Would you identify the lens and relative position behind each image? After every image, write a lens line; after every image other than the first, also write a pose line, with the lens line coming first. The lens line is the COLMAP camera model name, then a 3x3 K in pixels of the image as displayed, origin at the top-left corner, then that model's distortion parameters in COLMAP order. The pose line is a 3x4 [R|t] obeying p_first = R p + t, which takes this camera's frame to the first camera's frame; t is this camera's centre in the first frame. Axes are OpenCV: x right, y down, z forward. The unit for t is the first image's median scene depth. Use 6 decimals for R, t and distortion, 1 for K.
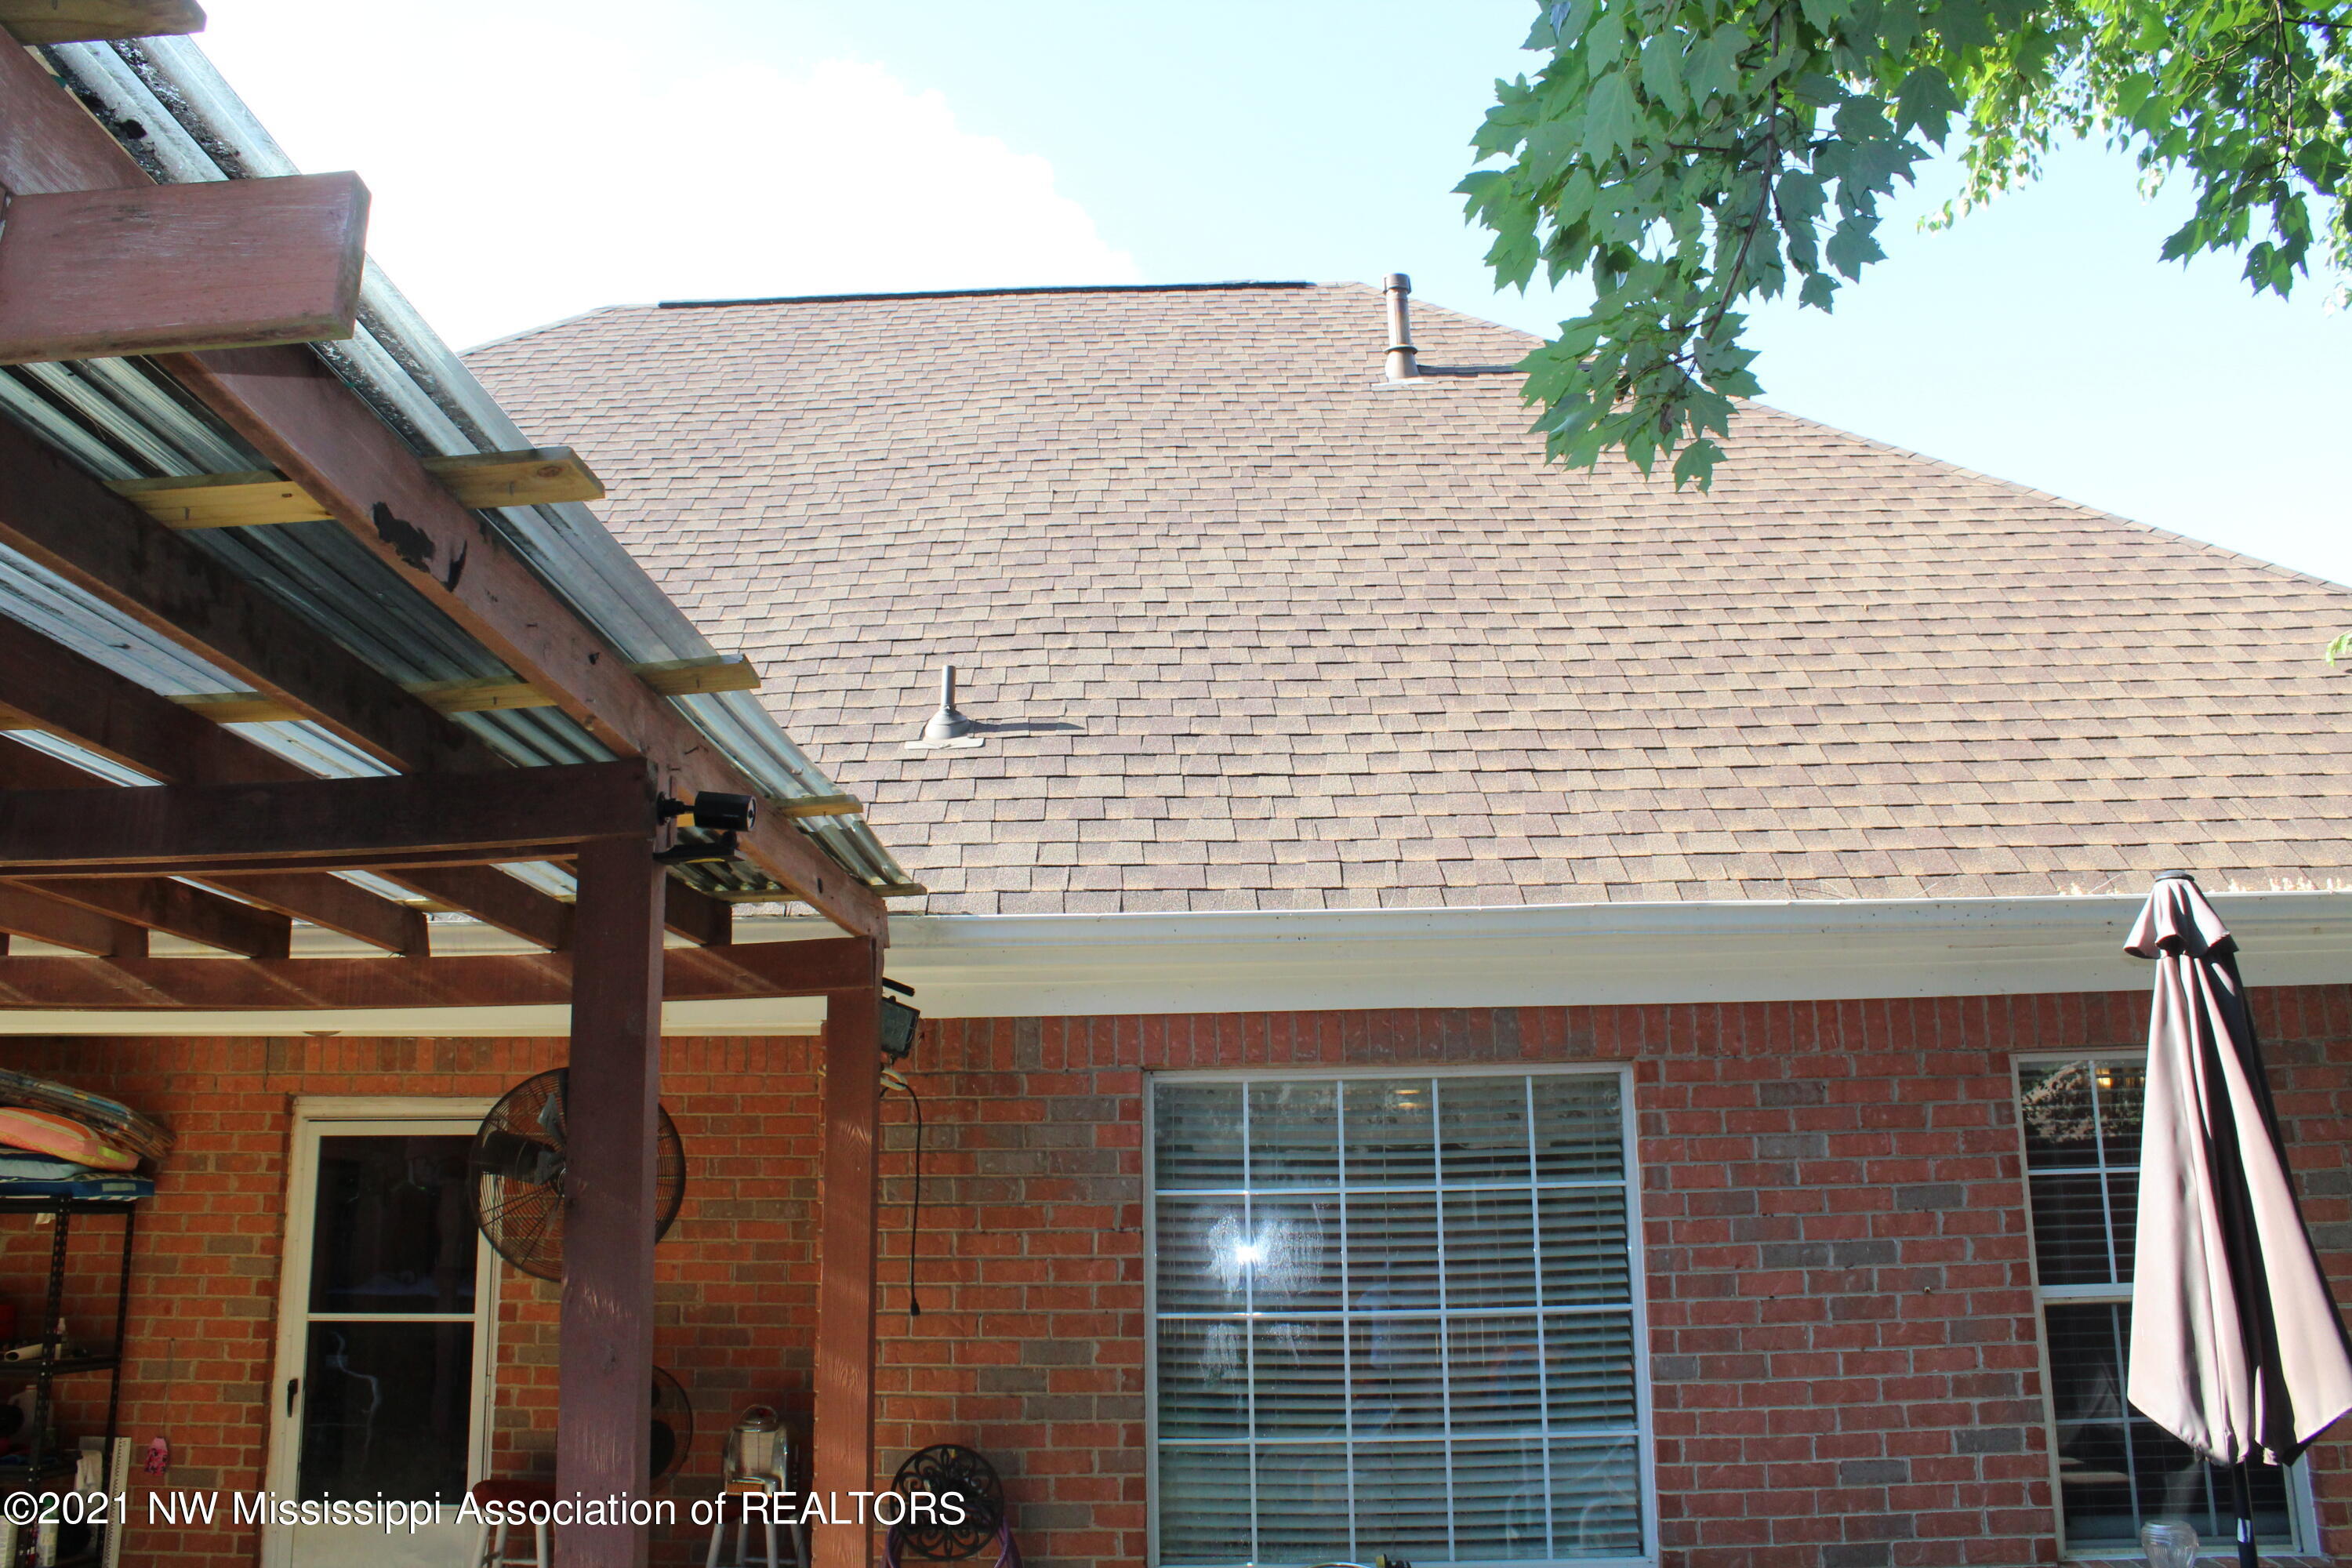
lens RADIAL K [[1986.2, 0, 1181.3], [0, 1986.2, 777.1], [0, 0, 1]] dist [-0.163906, 0.143215]
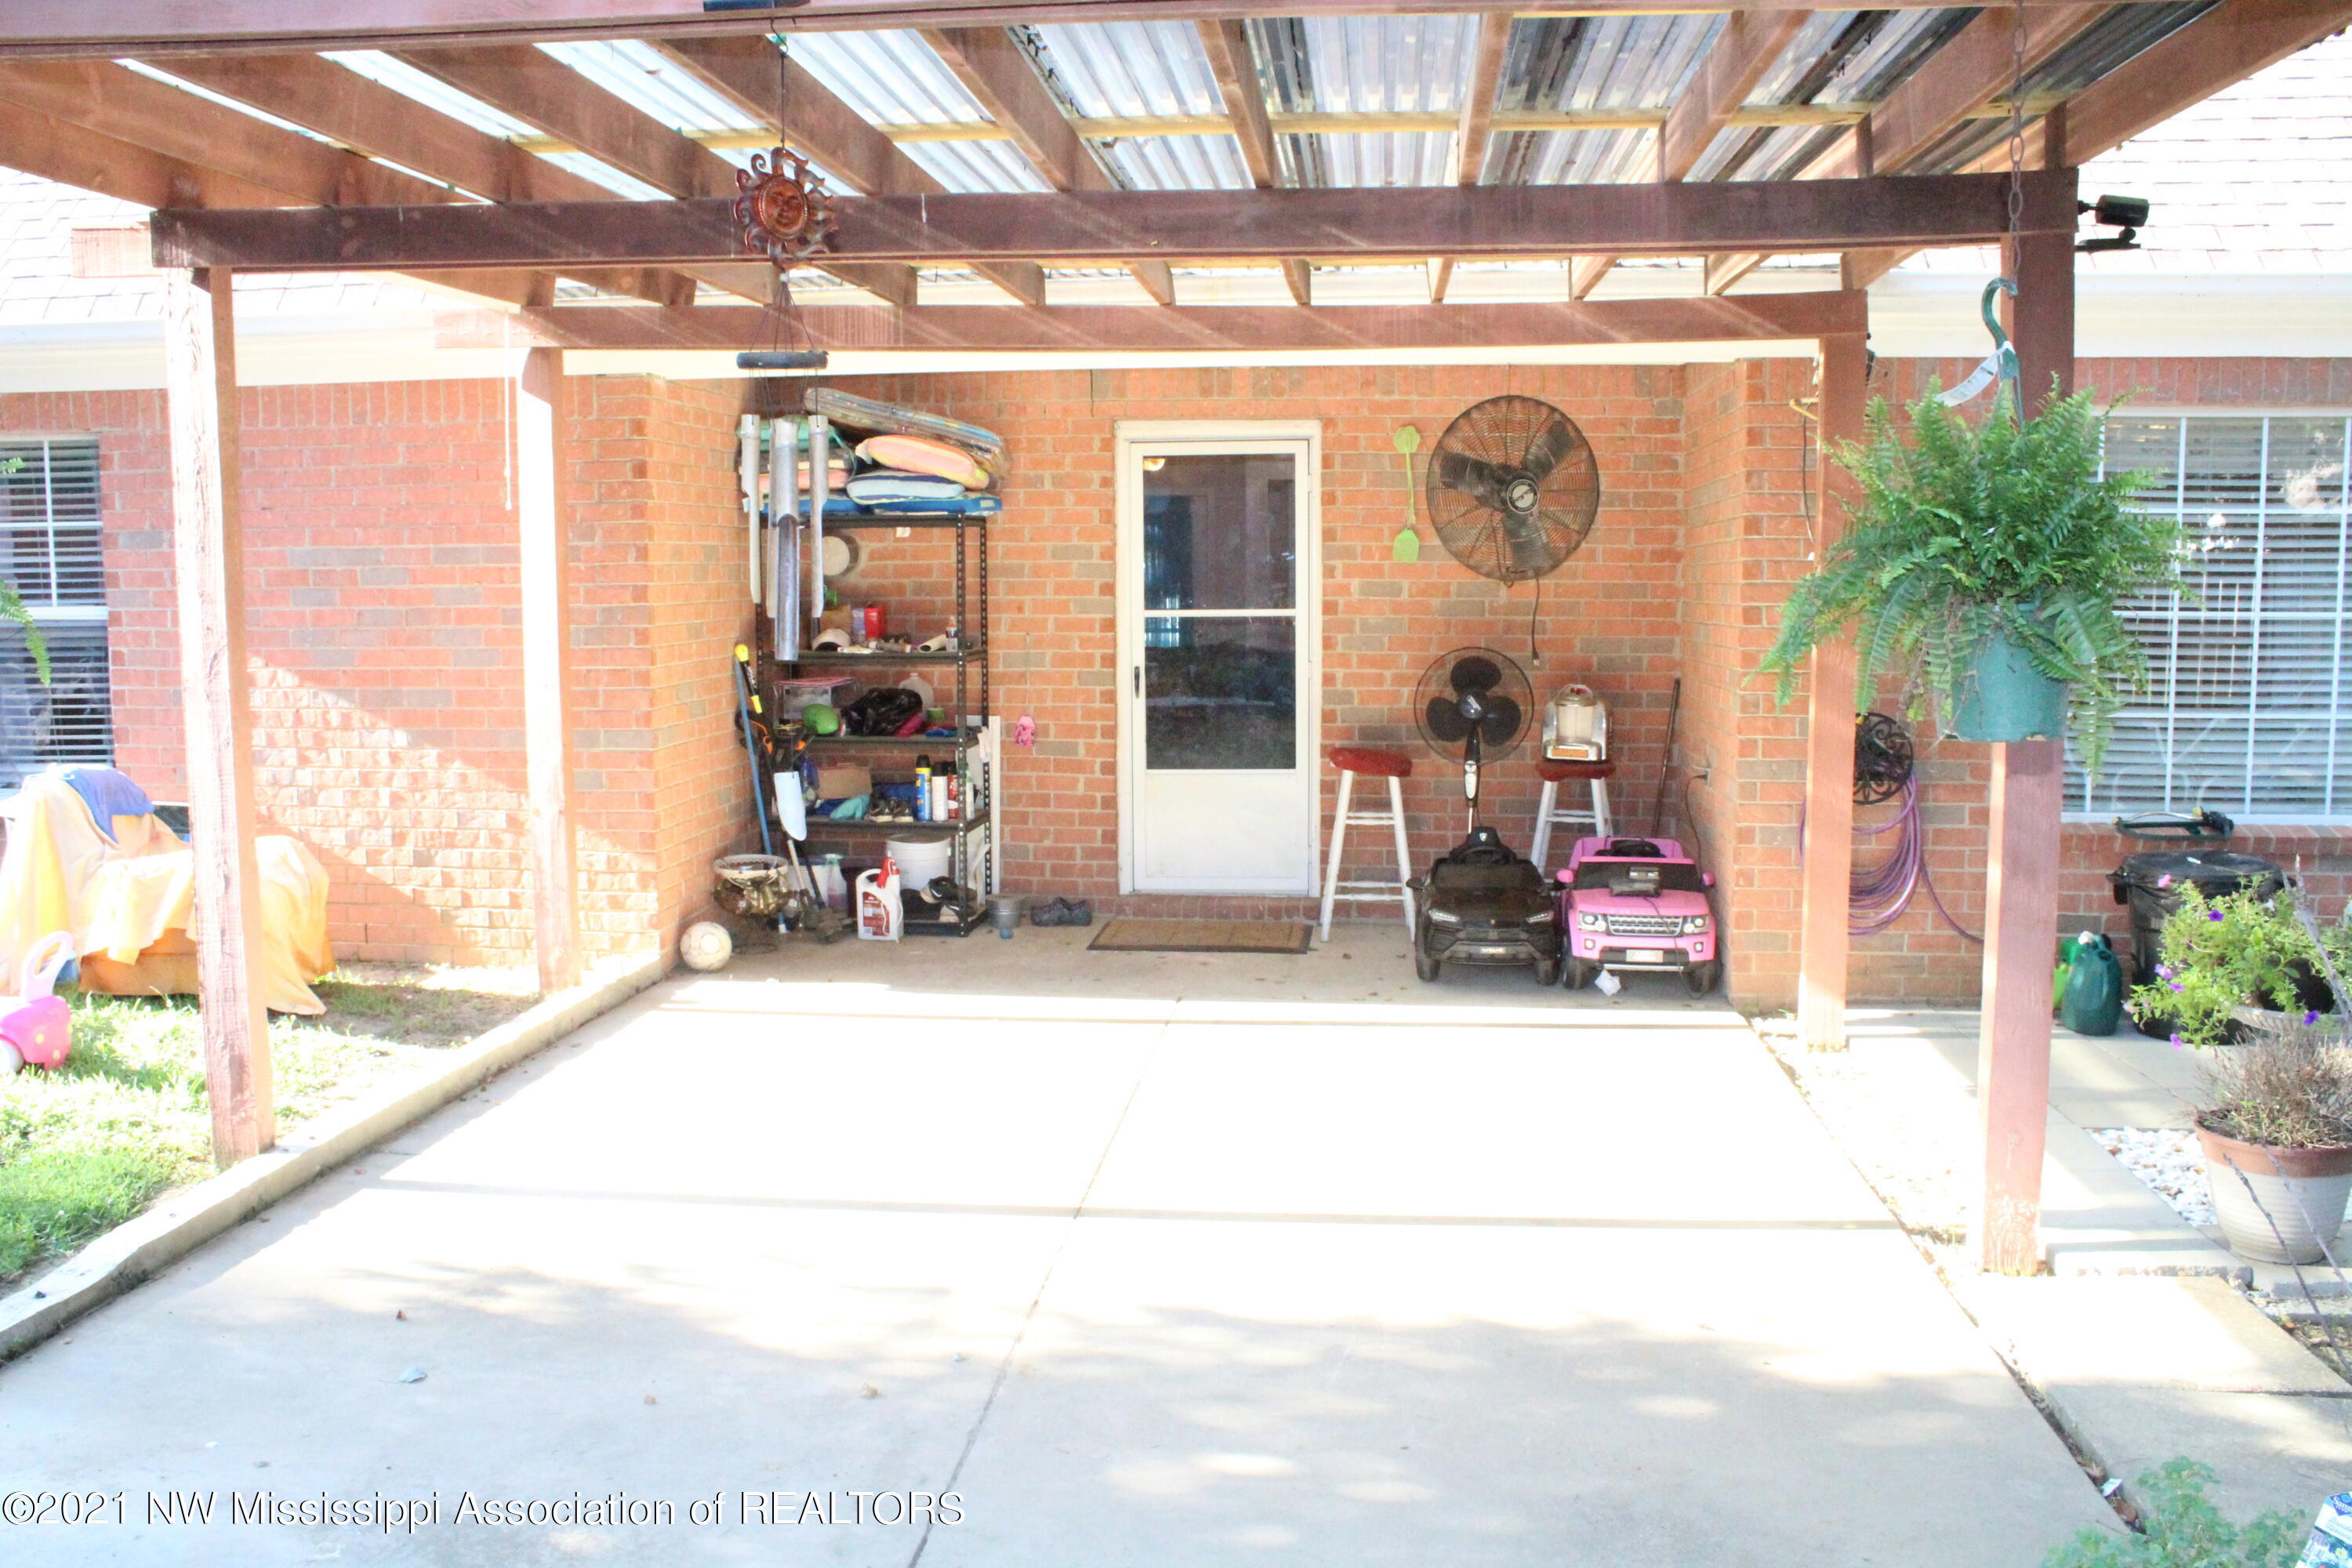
lens RADIAL K [[1986.2, 0, 1180.0], [0, 1986.2, 793.4], [0, 0, 1]] dist [-0.163906, 0.143215]
pose [[0.997288, 0.016688, -0.071687, -0.440222], [0.009261, 0.937766, 0.347145, -0.037355], [0.073019, -0.346867, 0.935068, -0.184908]]
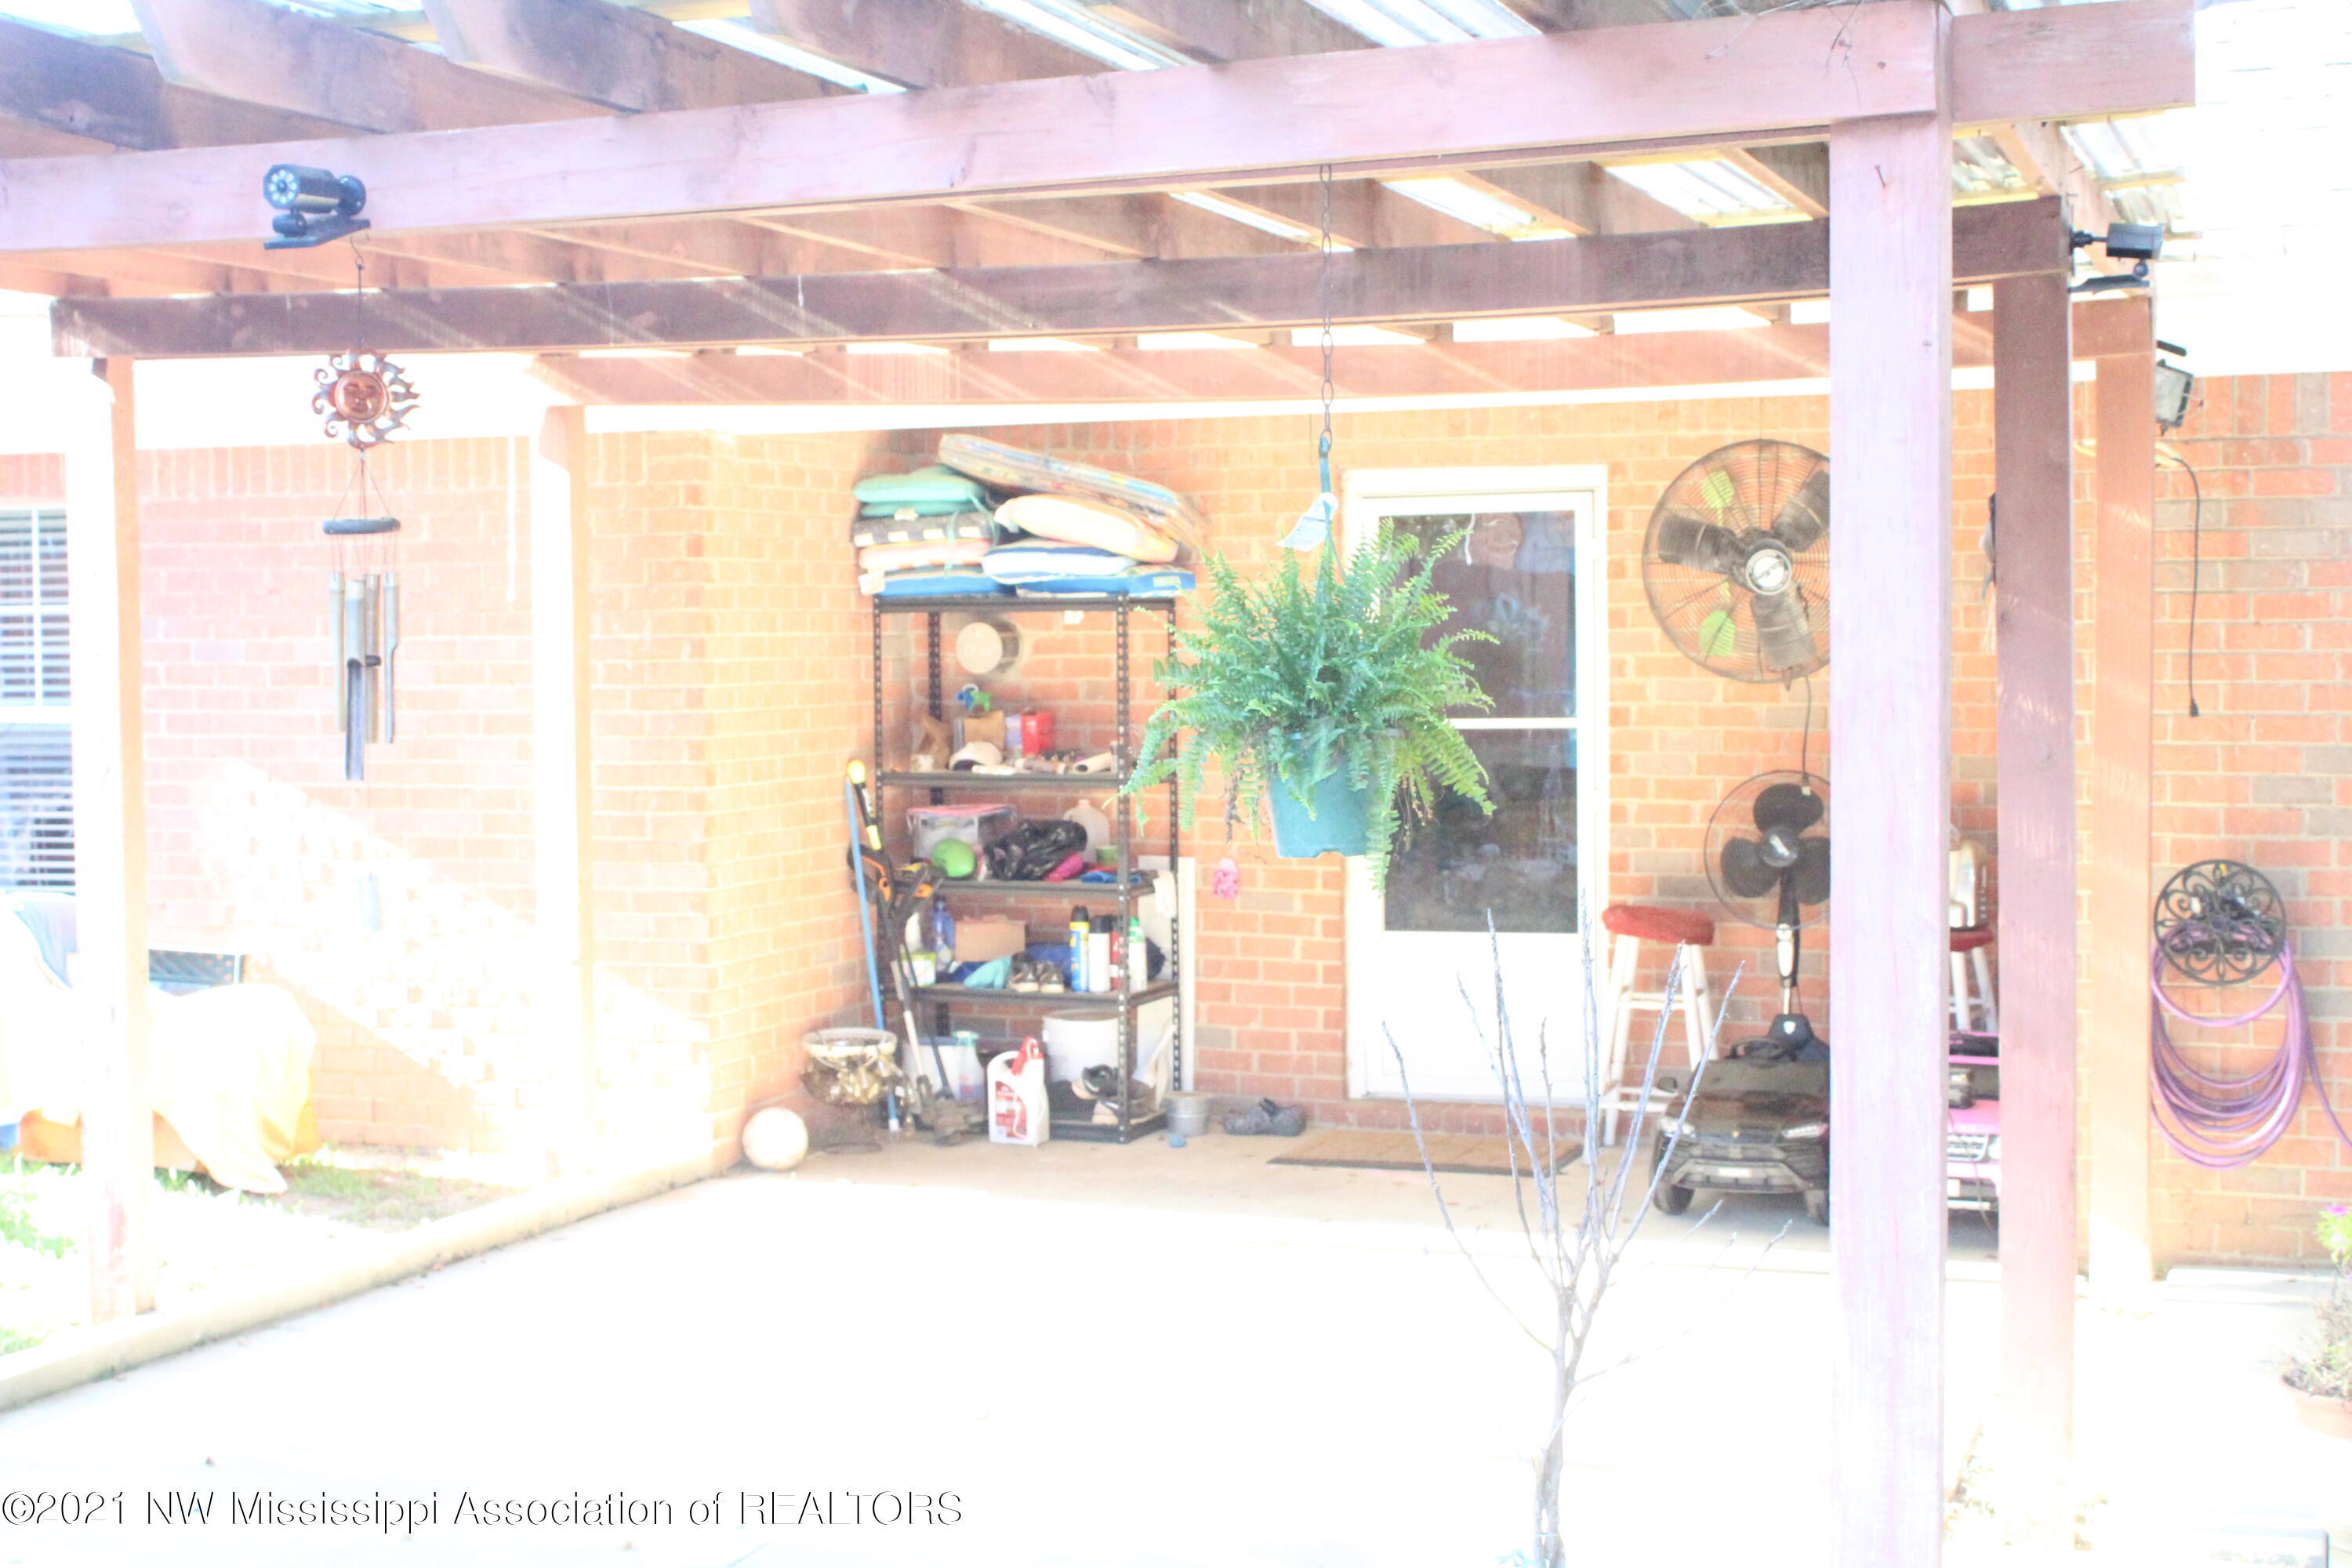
lens RADIAL K [[3245.1, 0, 1159.7], [0, 3245.1, 789.5], [0, 0, 1]] dist [-0.034750, 0.000000]
pose [[0.946554, 0.018247, -0.322027, -0.098468], [0.074725, 0.958830, 0.273973, -0.125300], [0.313769, -0.283394, 0.906221, -0.465219]]
